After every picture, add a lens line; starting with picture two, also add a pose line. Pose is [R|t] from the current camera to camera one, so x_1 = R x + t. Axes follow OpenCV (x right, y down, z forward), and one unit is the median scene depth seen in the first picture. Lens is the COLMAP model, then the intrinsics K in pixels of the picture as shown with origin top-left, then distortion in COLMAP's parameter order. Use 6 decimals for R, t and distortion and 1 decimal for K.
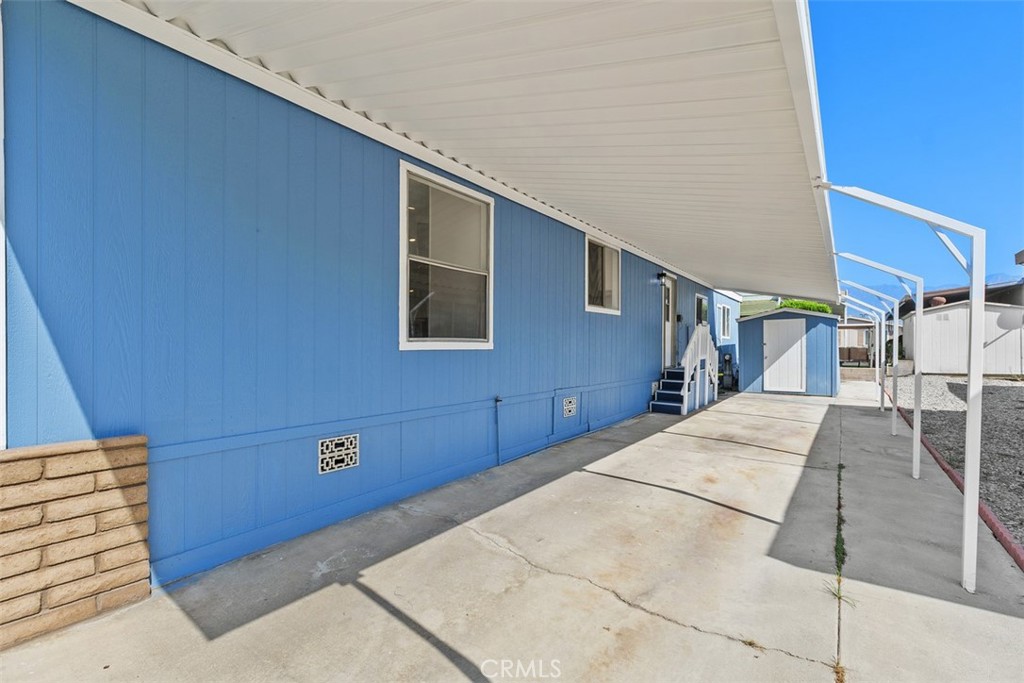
lens RADIAL K [[390.7, 0, 508.7], [0, 390.7, 355.1], [0, 0, 1]] dist [-0.000398, -0.000033]
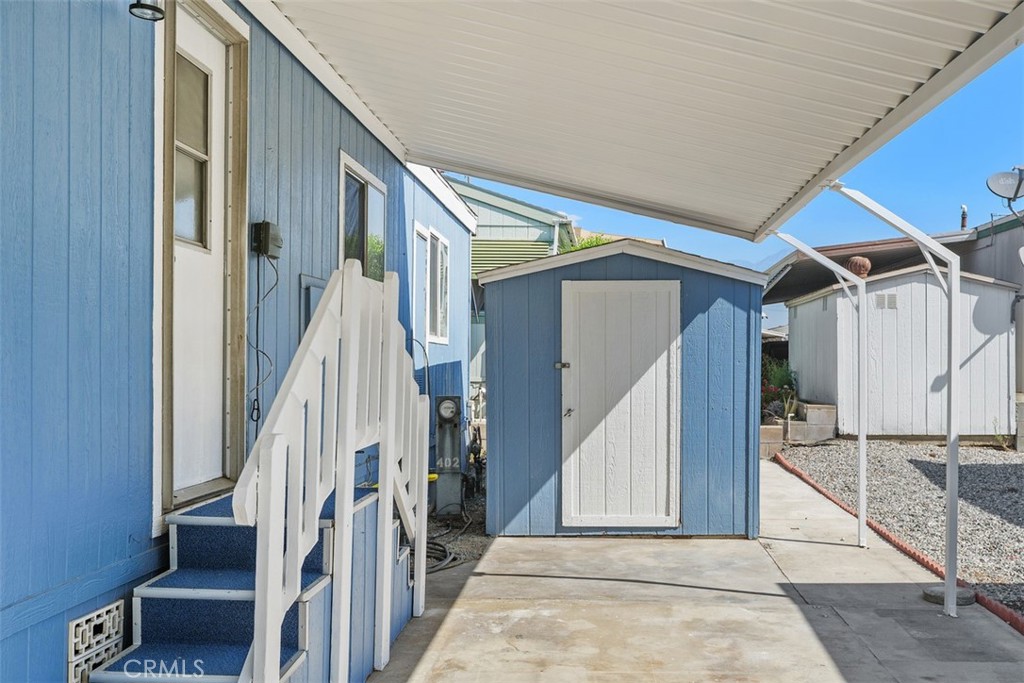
lens RADIAL K [[968.7, 0, 512.1], [0, 968.7, 371.7], [0, 0, 1]] dist [-0.007855, -0.004109]
pose [[0.822814, 0.000747, 0.568310, 0.259409], [0.003408, 0.999975, -0.006249, -0.022393], [-0.568300, 0.007078, 0.822791, 0.516910]]
